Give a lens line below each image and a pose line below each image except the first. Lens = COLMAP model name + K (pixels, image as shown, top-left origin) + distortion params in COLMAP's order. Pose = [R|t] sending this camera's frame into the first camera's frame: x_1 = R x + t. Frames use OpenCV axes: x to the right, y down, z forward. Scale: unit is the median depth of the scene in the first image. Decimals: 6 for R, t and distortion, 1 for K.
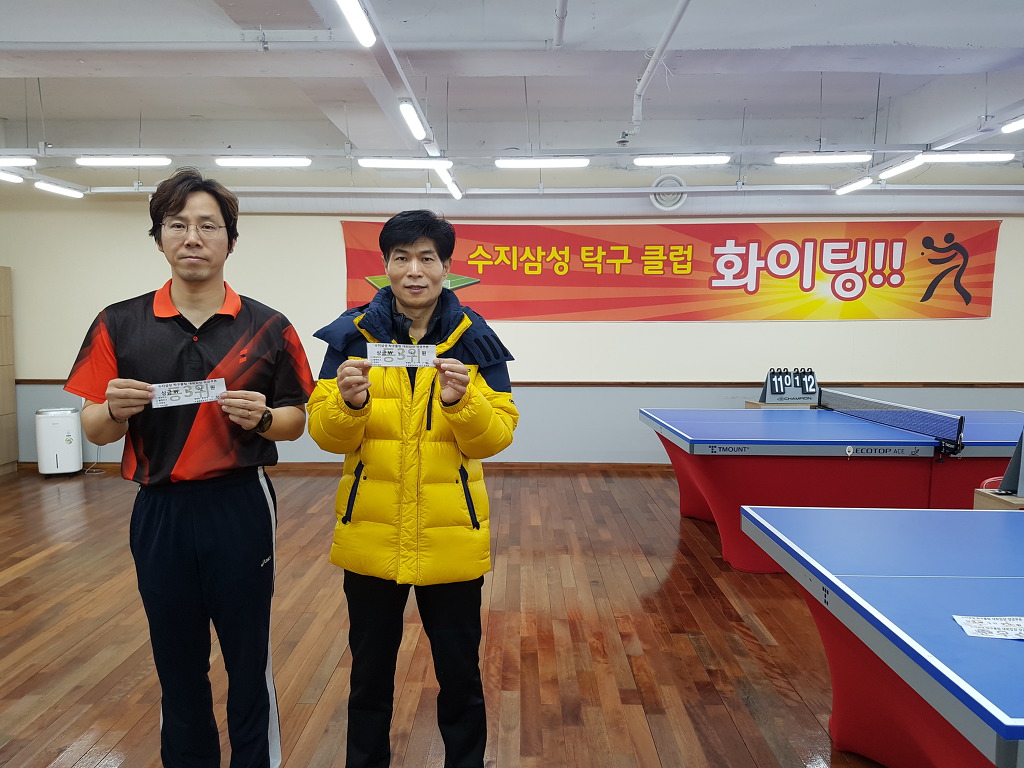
lens RADIAL K [[886.7, 0, 483.3], [0, 886.7, 396.3], [0, 0, 1]] dist [0.104396, -0.190170]
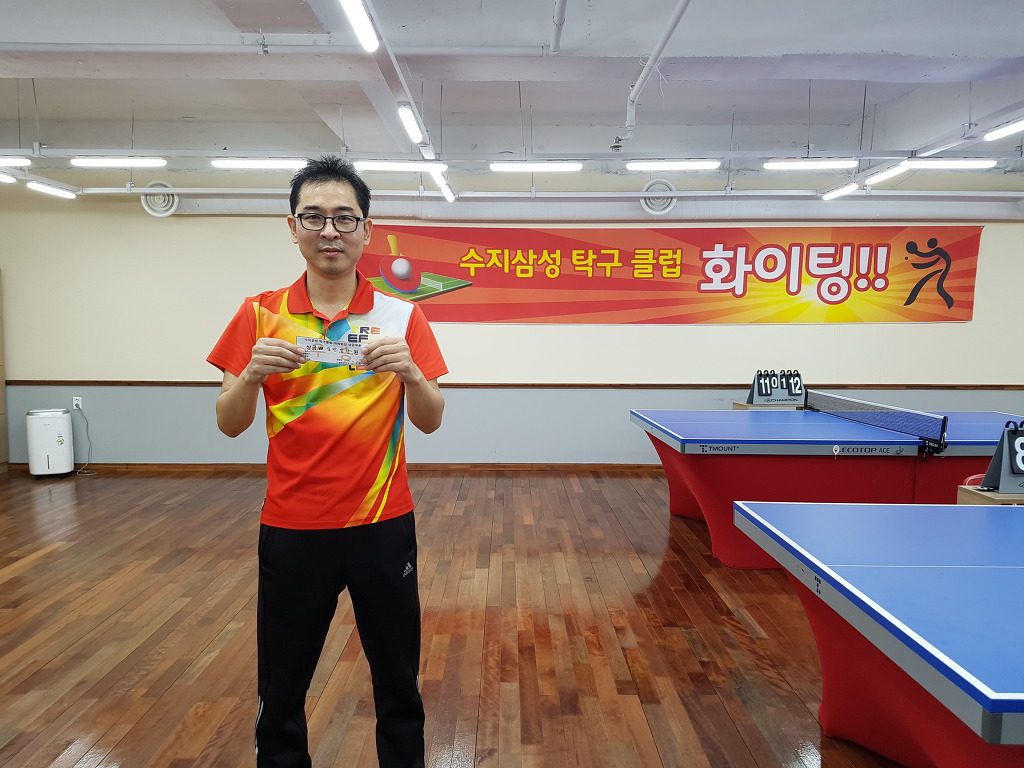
lens RADIAL K [[886.7, 0, 489.4], [0, 886.7, 403.6], [0, 0, 1]] dist [0.104396, -0.190170]
pose [[0.999747, 0.000857, 0.022463, -0.007273], [-0.000953, 0.999991, 0.004228, 0.002440], [-0.022460, -0.004248, 0.999739, -0.010031]]
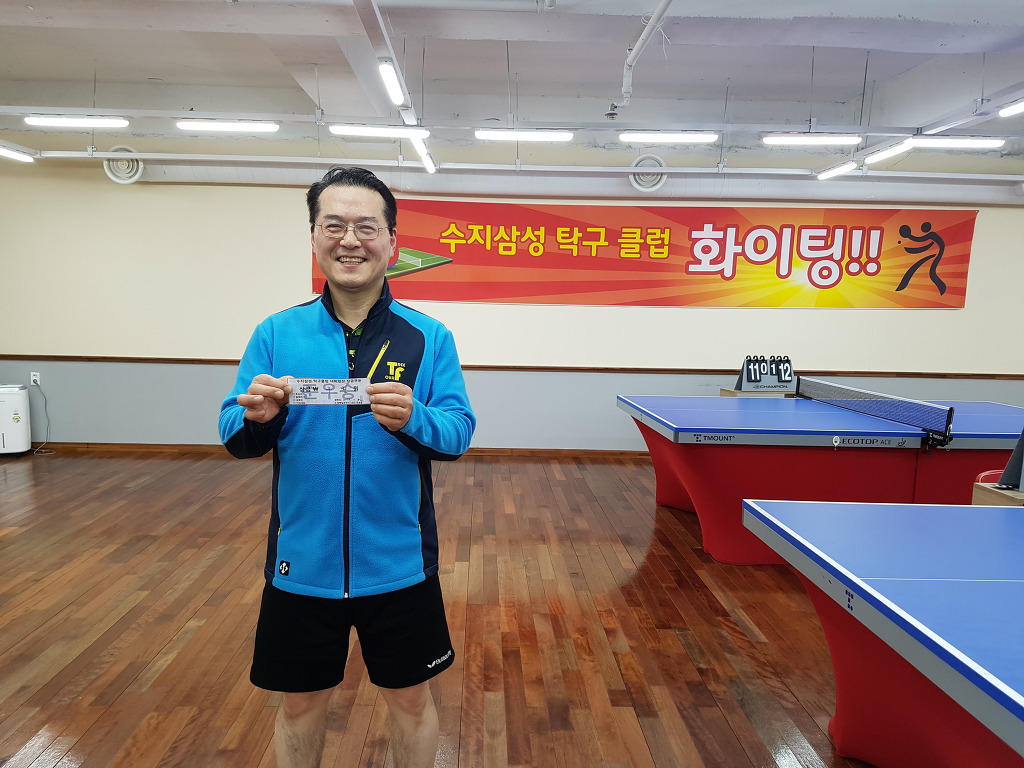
lens RADIAL K [[886.7, 0, 486.2], [0, 886.7, 401.1], [0, 0, 1]] dist [0.104396, -0.190170]
pose [[0.998733, 0.014438, 0.048208, -0.012531], [-0.015564, 0.999613, 0.023076, 0.000592], [-0.047857, -0.023797, 0.998571, 0.030446]]
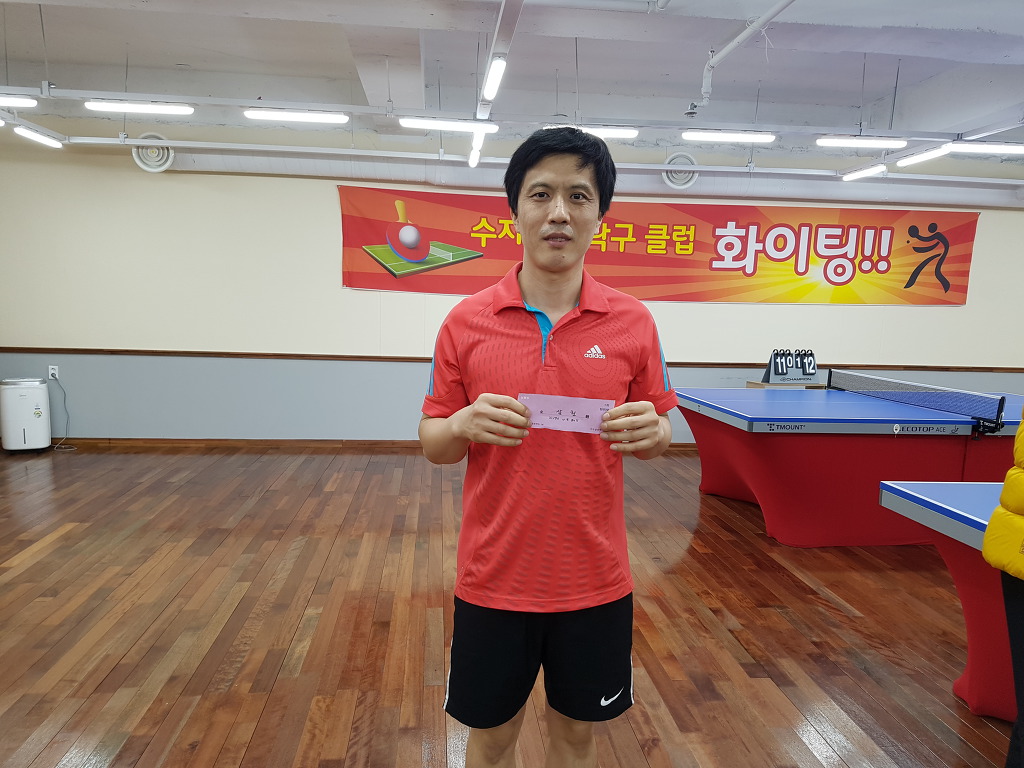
lens RADIAL K [[886.7, 0, 517.5], [0, 886.7, 413.7], [0, 0, 1]] dist [0.104396, -0.190170]
pose [[0.990767, 0.008775, 0.135294, -0.107609], [-0.014405, 0.999068, 0.040692, 0.004807], [-0.134810, -0.042266, 0.989970, 0.023686]]
